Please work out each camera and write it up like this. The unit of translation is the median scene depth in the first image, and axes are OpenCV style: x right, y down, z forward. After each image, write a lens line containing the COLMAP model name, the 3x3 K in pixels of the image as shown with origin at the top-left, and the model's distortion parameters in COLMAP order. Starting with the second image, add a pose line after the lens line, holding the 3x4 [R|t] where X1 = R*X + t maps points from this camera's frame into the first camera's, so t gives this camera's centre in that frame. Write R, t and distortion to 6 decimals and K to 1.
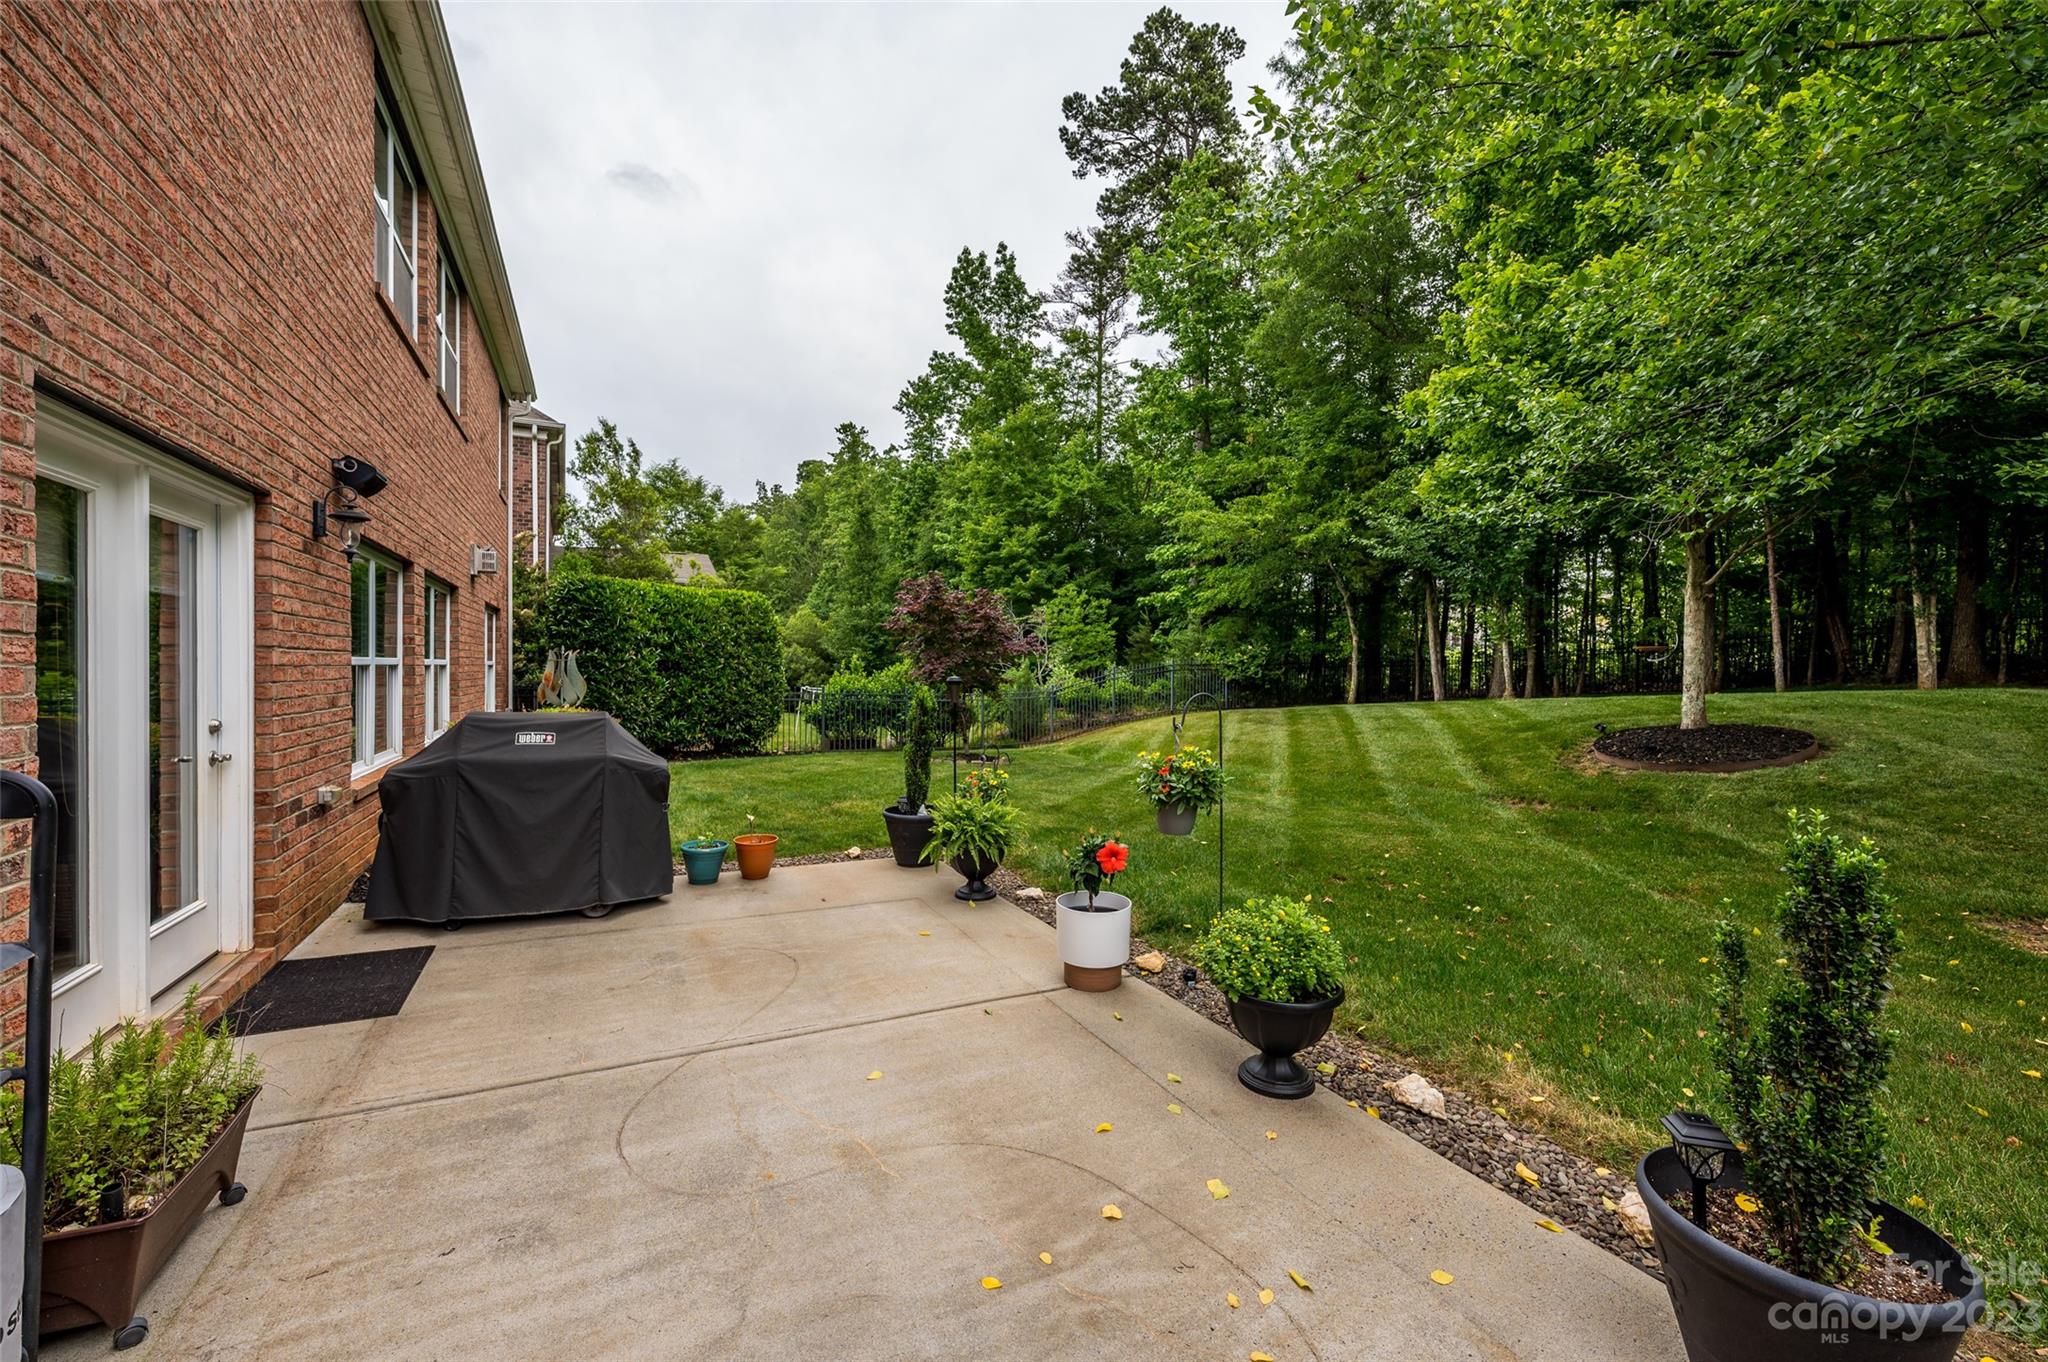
lens RADIAL K [[811.2, 0, 1026.0], [0, 811.2, 677.6], [0, 0, 1]] dist [-0.002297, 0.000036]
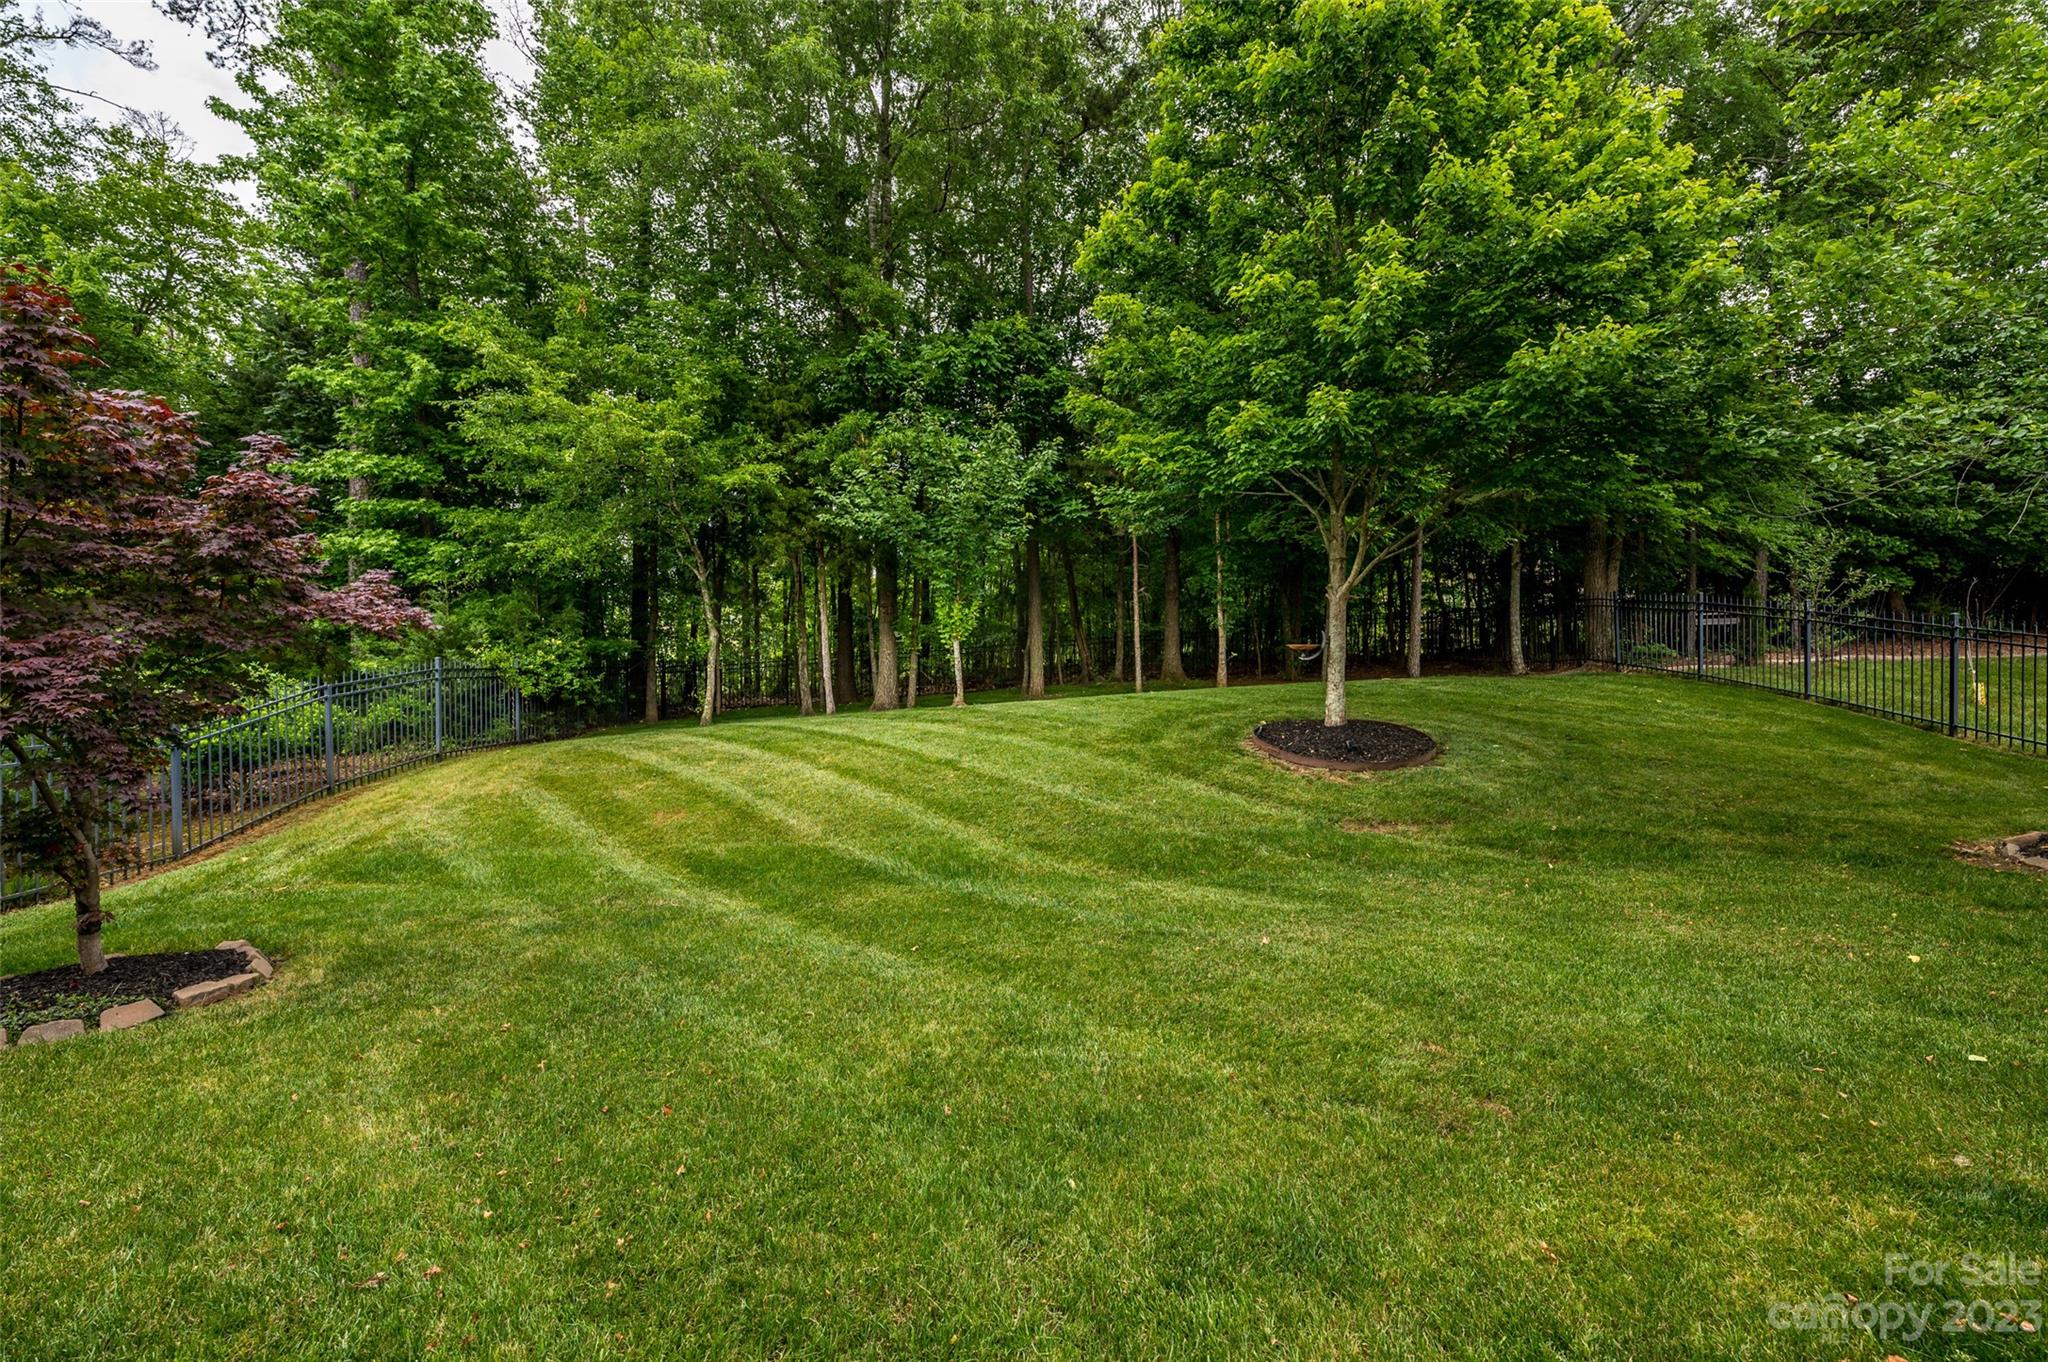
lens RADIAL K [[815.0, 0, 1032.2], [0, 815.0, 672.8], [0, 0, 1]] dist [0.001114, 0.000252]
pose [[0.491325, -0.010460, 0.870913, -0.089355], [0.030460, 0.999523, -0.005179, 0.000121], [-0.870443, 0.029072, 0.491409, 0.630393]]
